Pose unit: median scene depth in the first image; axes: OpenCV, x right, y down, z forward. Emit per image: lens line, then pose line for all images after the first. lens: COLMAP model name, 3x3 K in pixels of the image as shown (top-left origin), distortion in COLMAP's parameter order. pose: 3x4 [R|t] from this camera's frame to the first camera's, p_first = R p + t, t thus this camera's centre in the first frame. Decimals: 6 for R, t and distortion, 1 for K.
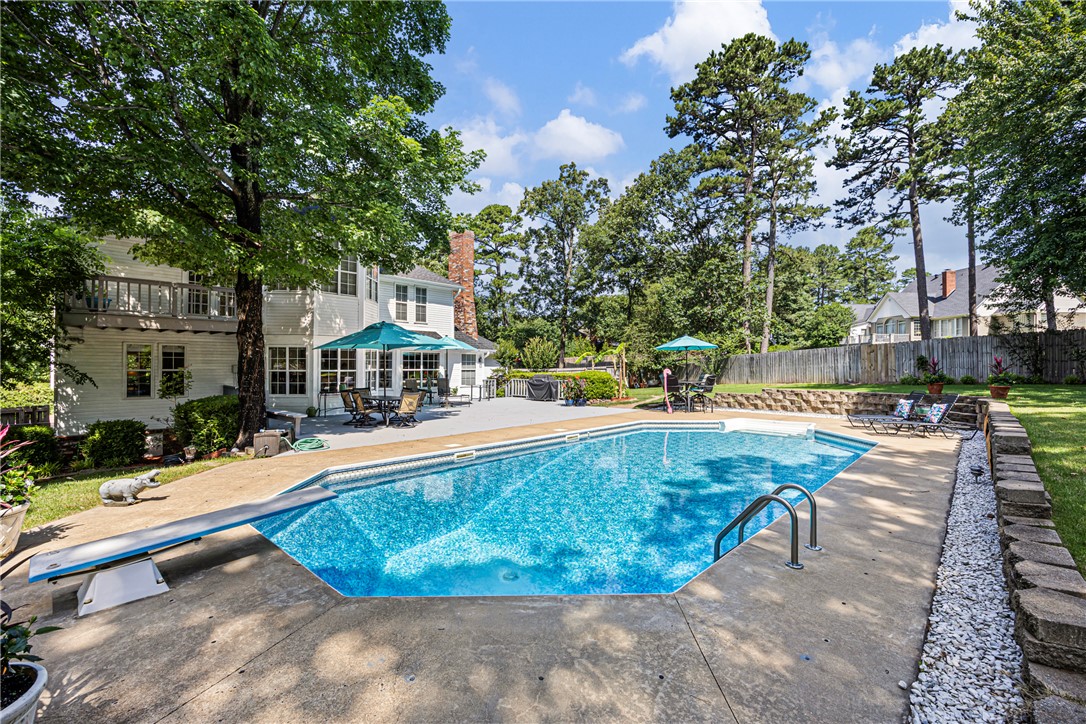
lens RADIAL K [[462.4, 0, 550.6], [0, 462.4, 368.3], [0, 0, 1]] dist [-0.006913, -0.000220]
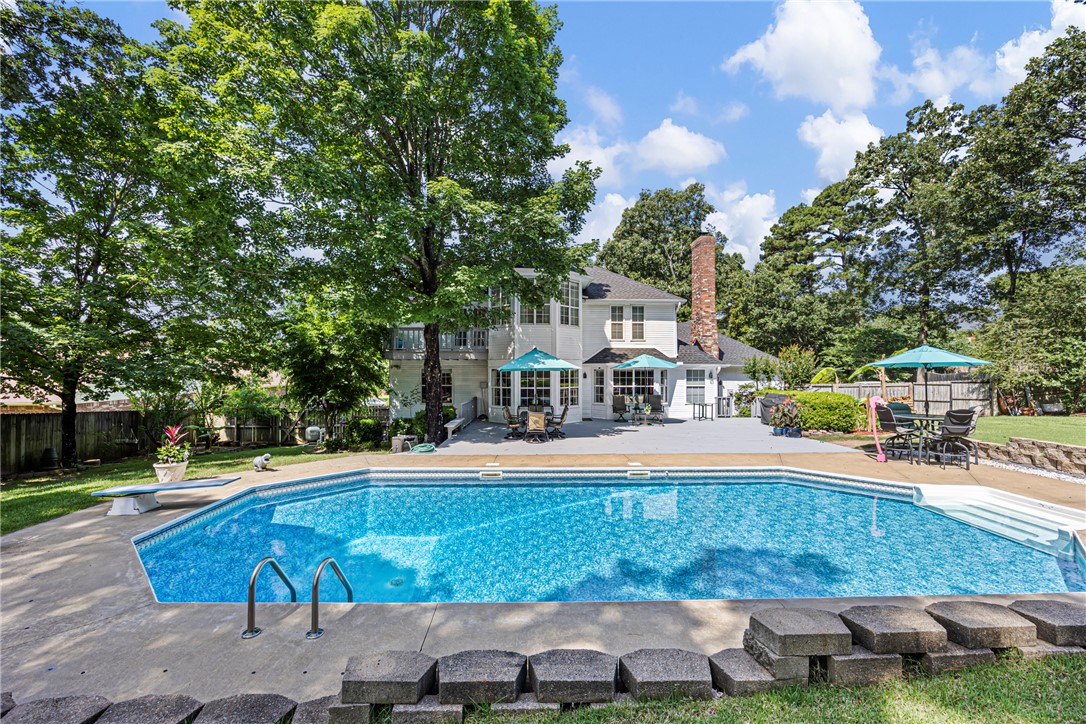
lens RADIAL K [[462.4, 0, 550.6], [0, 462.4, 368.3], [0, 0, 1]] dist [-0.006913, -0.000220]
pose [[0.702762, -0.006022, -0.711399, 0.323570], [-0.001987, 0.999944, -0.010428, -0.025746], [0.711422, 0.008741, 0.702711, 0.145865]]
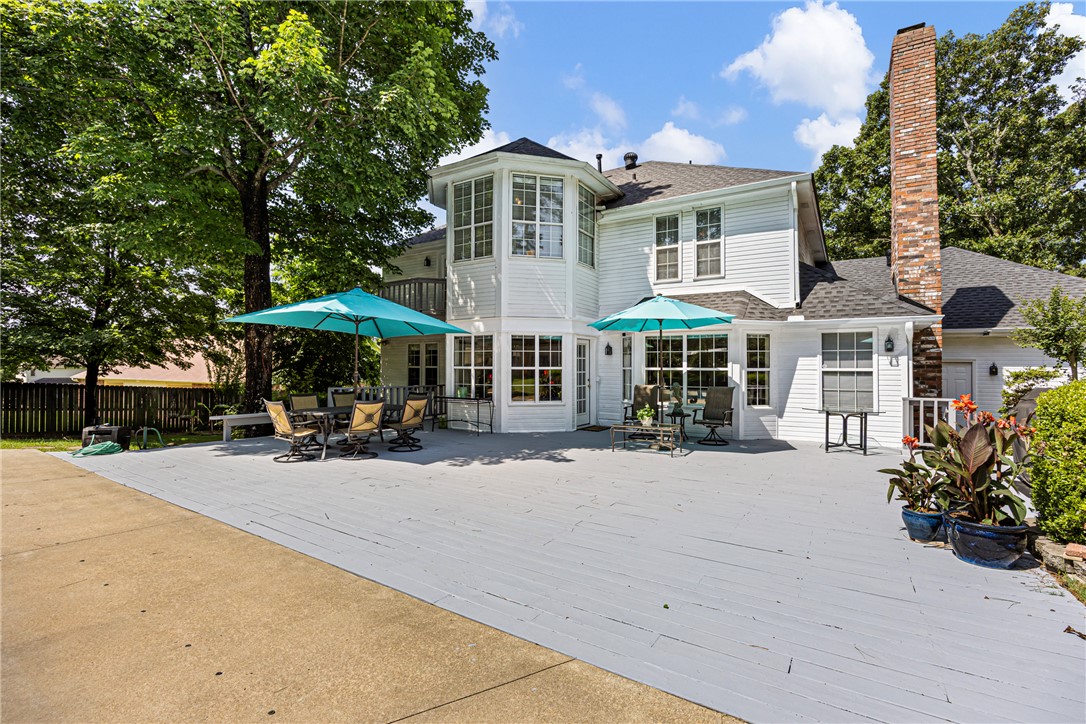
lens RADIAL K [[485.6, 0, 548.1], [0, 485.6, 365.8], [0, 0, 1]] dist [-0.000802, -0.000076]
pose [[0.181226, -0.010182, -0.983389, 0.220493], [-0.011560, 0.999855, -0.012483, 0.007599], [0.983374, 0.013630, 0.181082, 0.755526]]
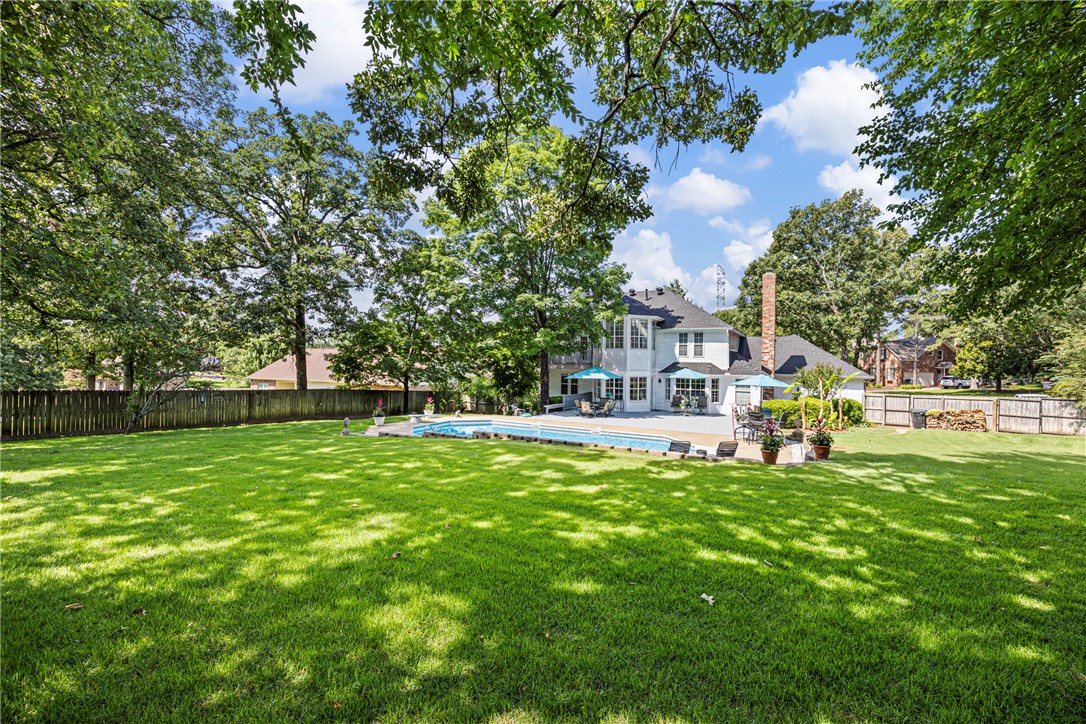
lens RADIAL K [[462.4, 0, 550.6], [0, 462.4, 368.3], [0, 0, 1]] dist [-0.006913, -0.000220]
pose [[0.248871, 0.015888, -0.968406, 1.032900], [-0.018572, 0.999760, 0.011629, -0.073158], [0.968359, 0.015091, 0.249106, 0.203192]]
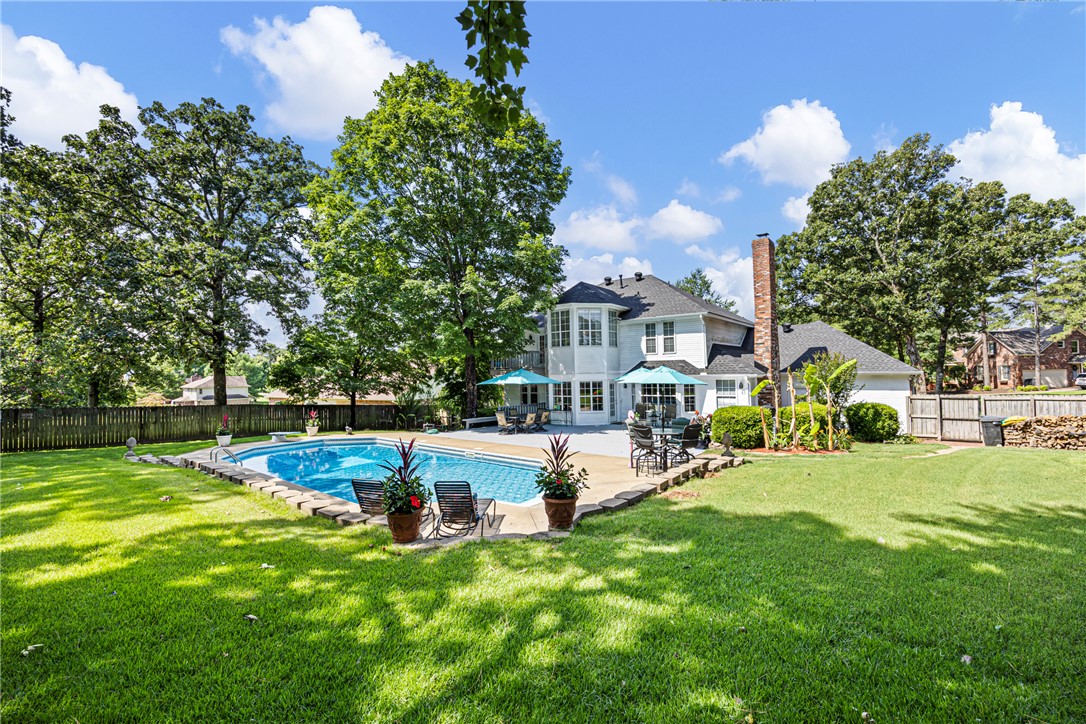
lens RADIAL K [[462.4, 0, 550.6], [0, 462.4, 368.3], [0, 0, 1]] dist [-0.006913, -0.000220]
pose [[0.079592, -0.018745, -0.996651, 0.830051], [0.012057, 0.999768, -0.017841, -0.046904], [0.996755, -0.010597, 0.079799, 0.648371]]
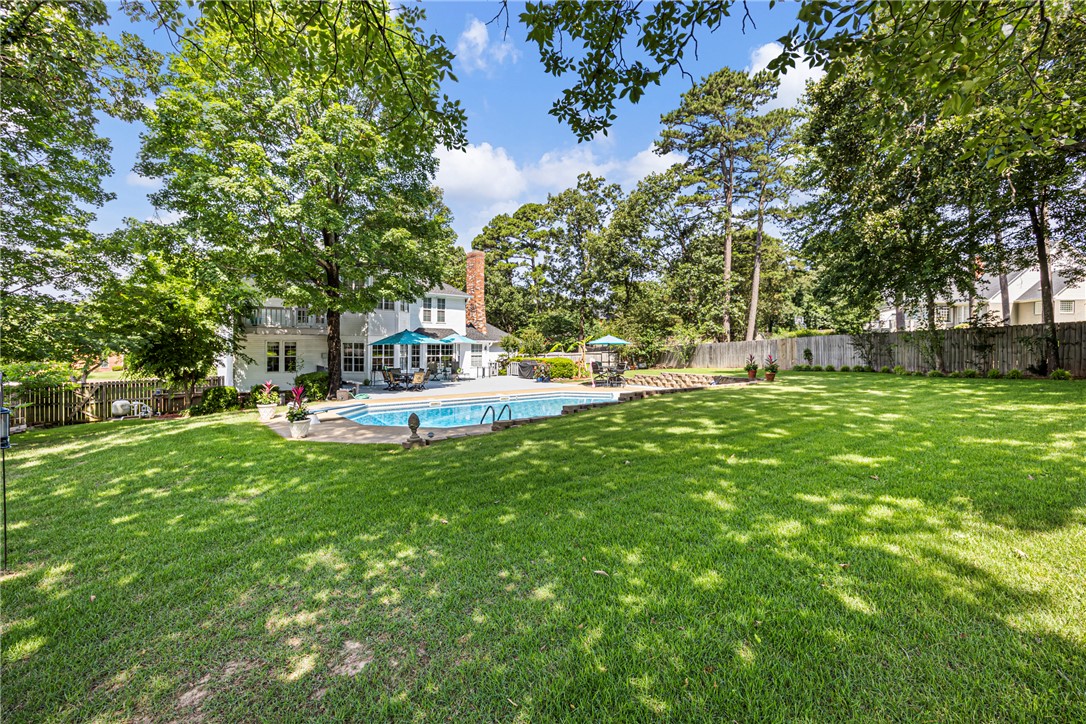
lens RADIAL K [[477.8, 0, 547.7], [0, 477.8, 358.3], [0, 0, 1]] dist [-0.007529, 0.000978]
pose [[0.990280, 0.011168, -0.138638, 0.263315], [-0.007871, 0.999673, 0.024310, -0.027661], [0.138864, -0.022983, 0.990045, -0.440803]]
